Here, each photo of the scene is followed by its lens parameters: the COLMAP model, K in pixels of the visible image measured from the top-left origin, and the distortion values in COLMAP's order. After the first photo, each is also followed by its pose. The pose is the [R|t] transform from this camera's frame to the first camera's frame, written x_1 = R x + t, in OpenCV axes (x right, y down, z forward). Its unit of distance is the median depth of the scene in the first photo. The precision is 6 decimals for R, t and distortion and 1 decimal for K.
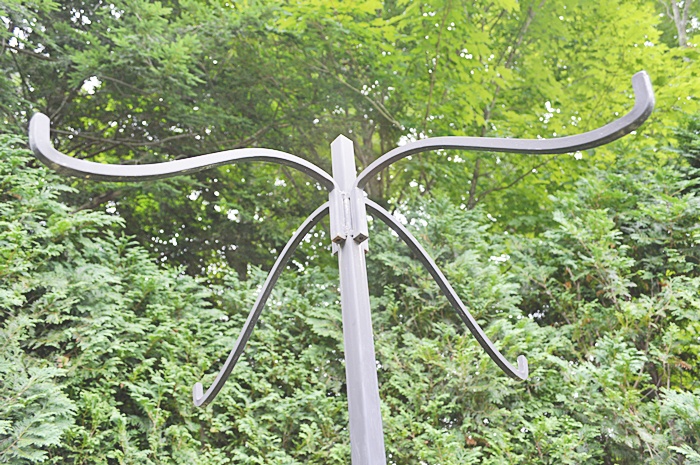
lens RADIAL K [[537.0, 0, 351.0], [0, 537.0, 230.6], [0, 0, 1]] dist [-0.013394, -0.011675]
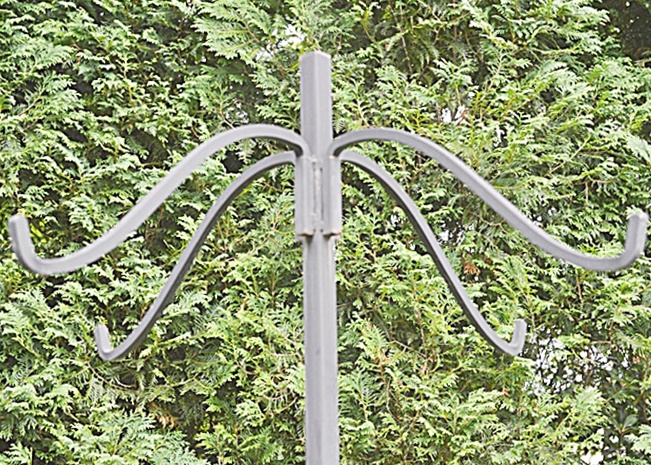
lens RADIAL K [[1290.1, 0, 329.5], [0, 1290.1, 231.6], [0, 0, 1]] dist [-0.046340, 0.000000]
pose [[0.994907, 0.067295, 0.075039, -0.036623], [-0.093677, 0.892130, 0.441961, -0.235700], [-0.037203, -0.446739, 0.893890, -0.224123]]
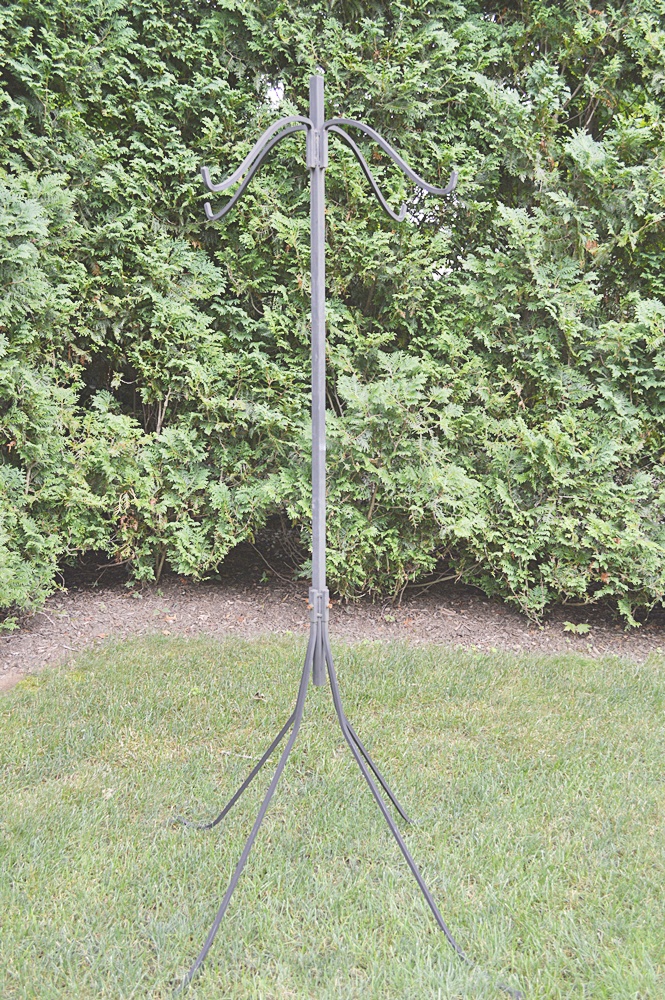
lens RADIAL K [[903.0, 0, 328.6], [0, 903.0, 496.1], [0, 0, 1]] dist [-0.045301, 0.056022]
pose [[0.985022, 0.028824, 0.170004, -0.121747], [-0.149899, 0.630424, 0.761641, -0.433805], [-0.085221, -0.775716, 0.625302, -0.489918]]
